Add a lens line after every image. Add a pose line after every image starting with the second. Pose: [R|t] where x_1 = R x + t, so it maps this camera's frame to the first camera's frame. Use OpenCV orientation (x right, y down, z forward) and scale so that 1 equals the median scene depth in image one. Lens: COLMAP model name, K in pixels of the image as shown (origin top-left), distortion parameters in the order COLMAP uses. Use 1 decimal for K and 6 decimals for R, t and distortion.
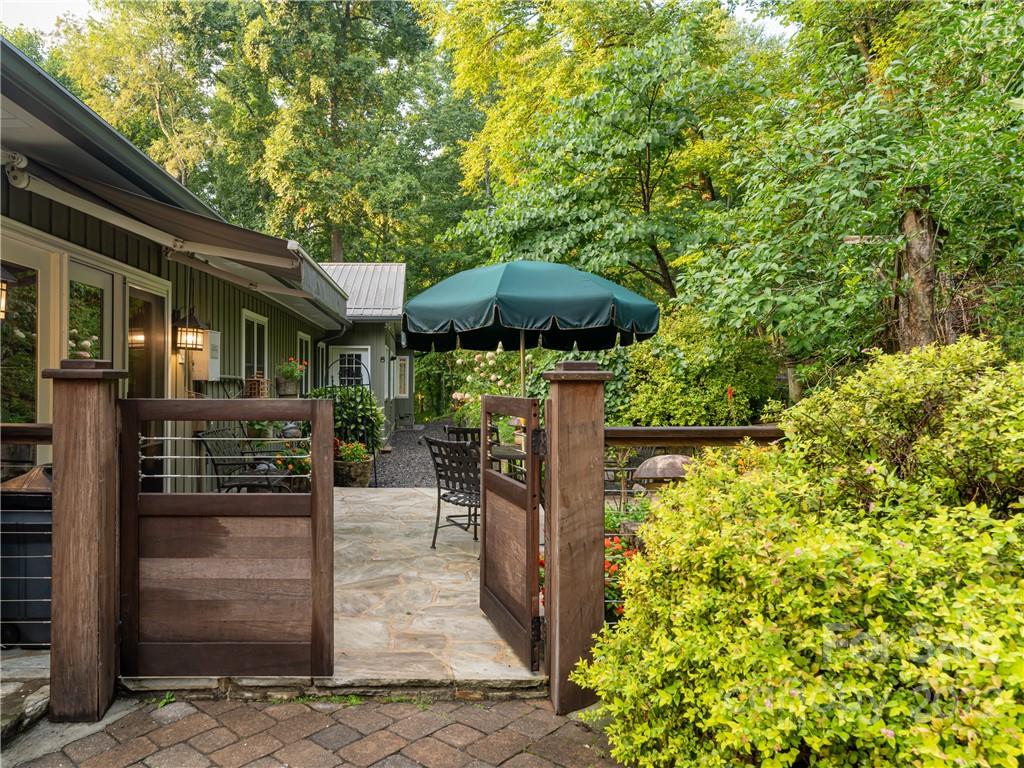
lens RADIAL K [[795.7, 0, 511.1], [0, 795.7, 391.0], [0, 0, 1]] dist [0.021340, -0.003476]
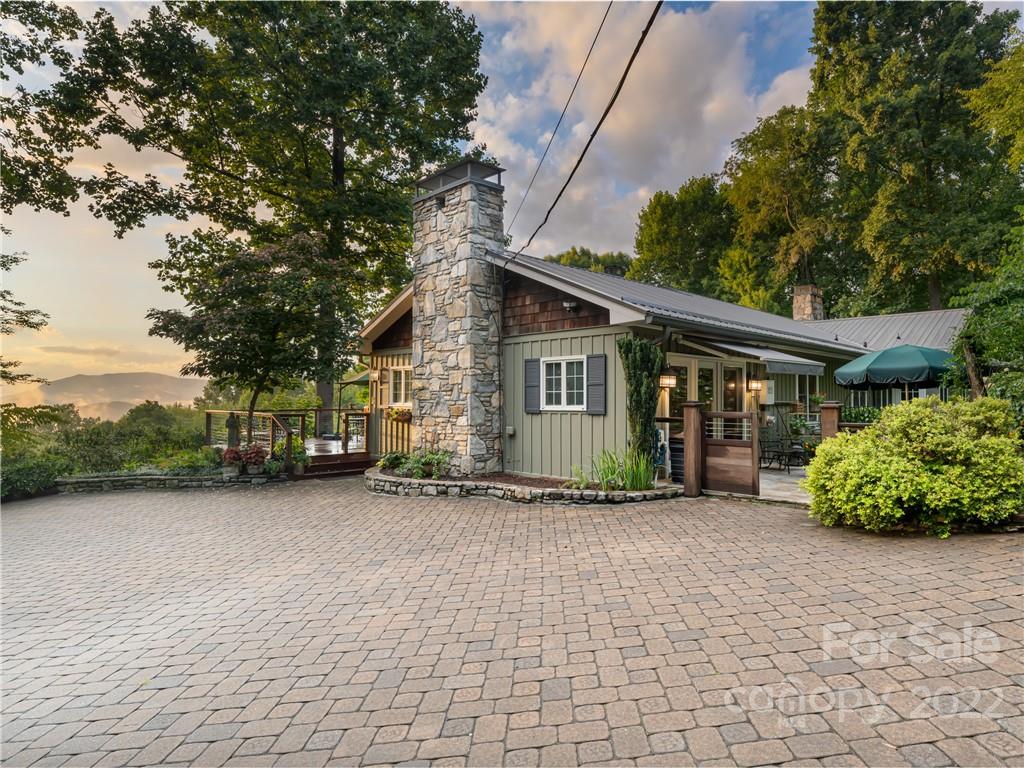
lens RADIAL K [[535.6, 0, 511.8], [0, 535.6, 382.3], [0, 0, 1]] dist [0.004746, -0.000037]
pose [[0.631270, -0.029647, -0.774997, 0.272858], [-0.008456, 0.998947, -0.045102, -0.001365], [0.775517, 0.035024, 0.630354, -0.380972]]
